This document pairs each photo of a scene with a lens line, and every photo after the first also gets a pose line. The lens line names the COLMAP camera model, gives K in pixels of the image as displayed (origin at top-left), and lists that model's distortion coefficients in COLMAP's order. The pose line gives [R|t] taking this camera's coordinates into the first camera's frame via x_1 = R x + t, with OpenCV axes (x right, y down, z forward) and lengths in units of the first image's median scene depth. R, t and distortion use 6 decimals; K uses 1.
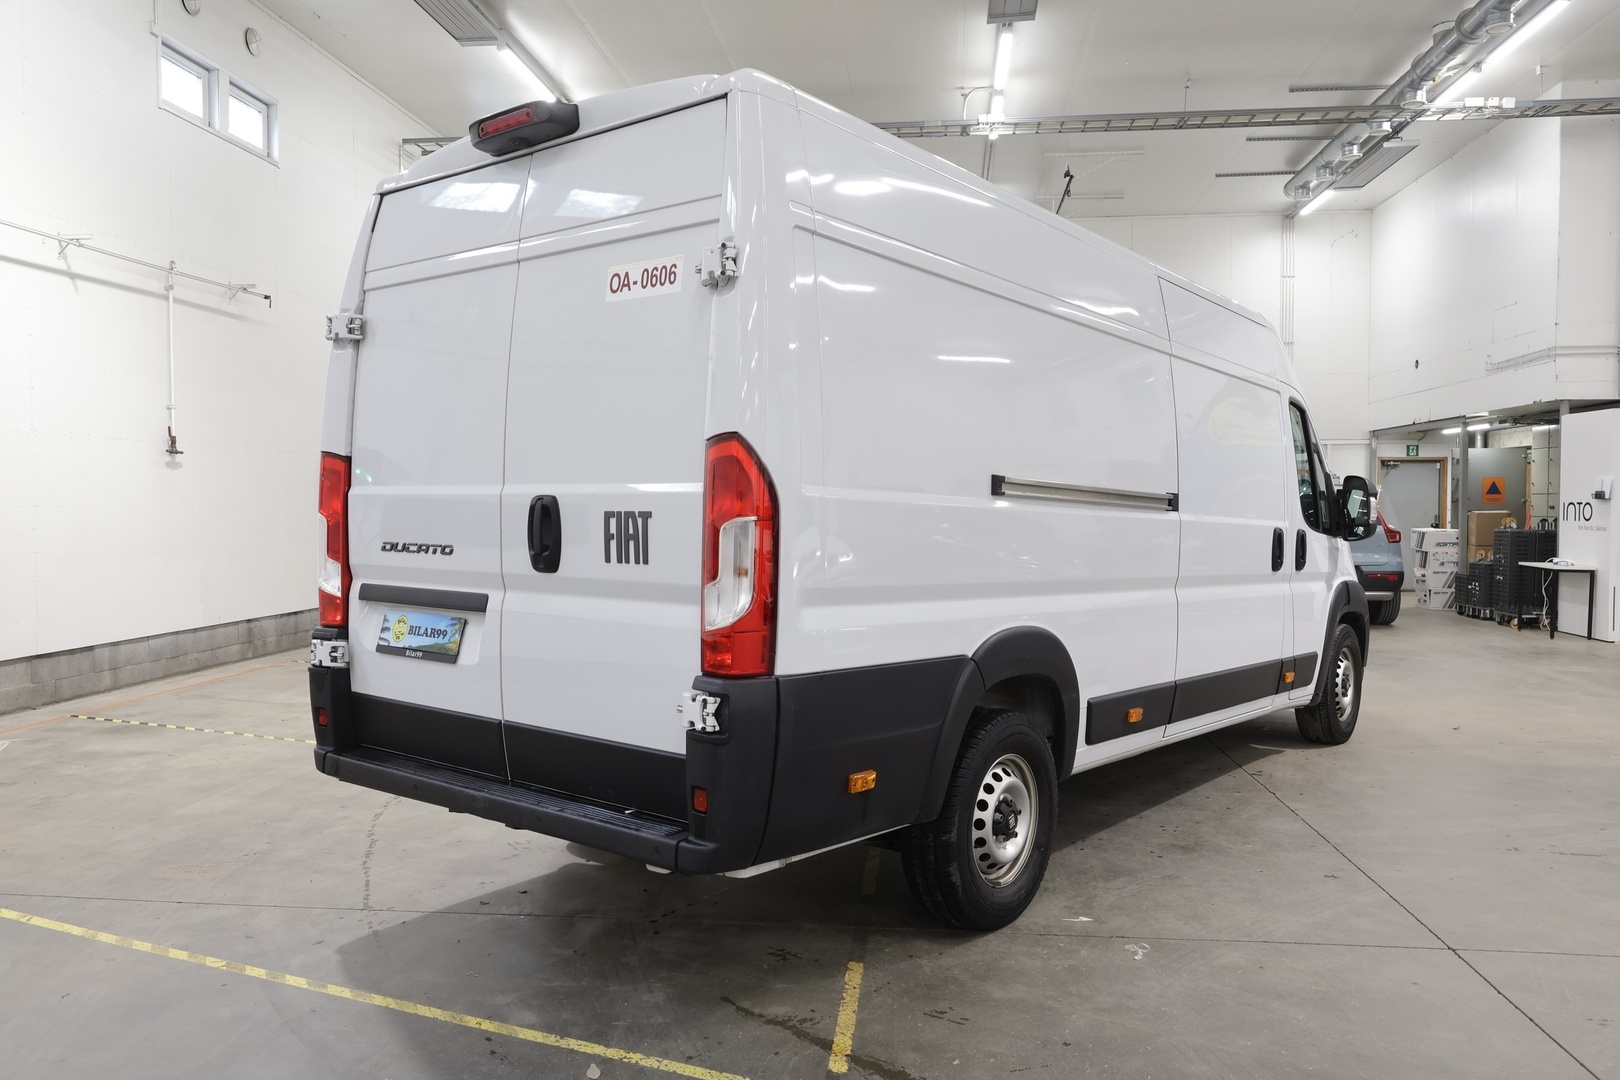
lens RADIAL K [[1187.6, 0, 814.7], [0, 1187.6, 532.9], [0, 0, 1]] dist [-0.002144, 0.000783]
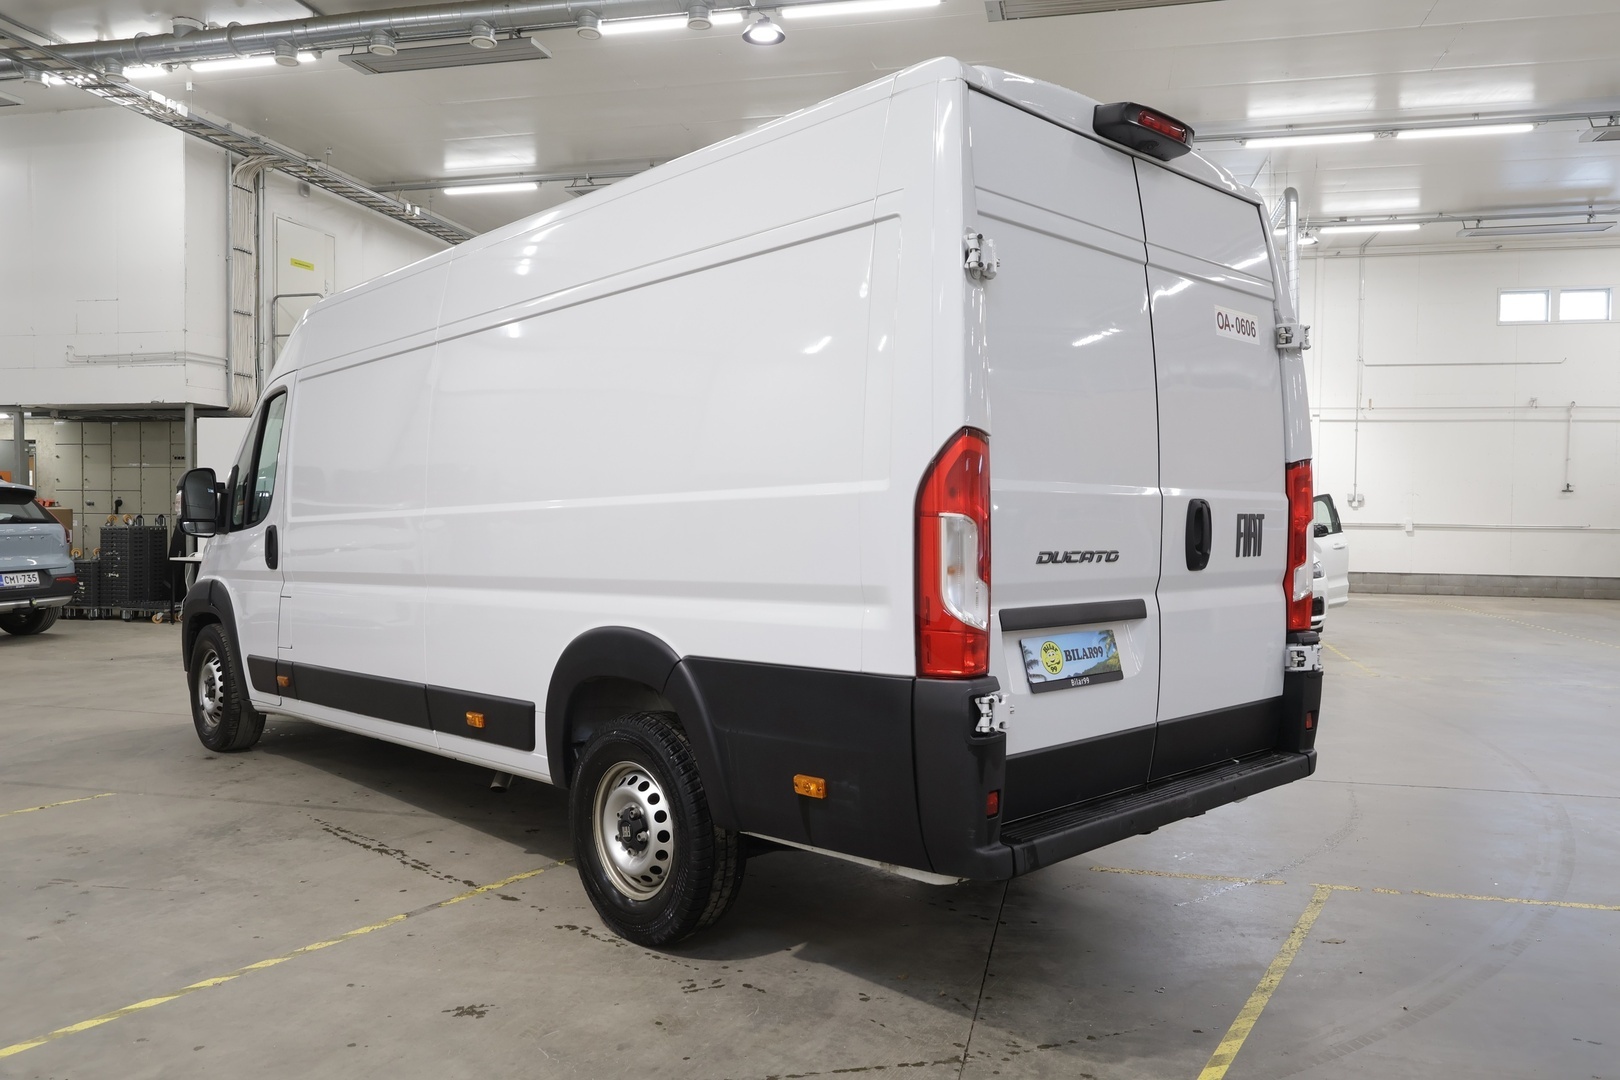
lens RADIAL K [[1187.6, 0, 811.2], [0, 1187.6, 538.2], [0, 0, 1]] dist [-0.002144, 0.000783]
pose [[0.121499, -0.022041, 0.992347, -1.206610], [0.013620, 0.999696, 0.020537, -0.020645], [-0.992498, 0.011020, 0.121762, 1.093070]]
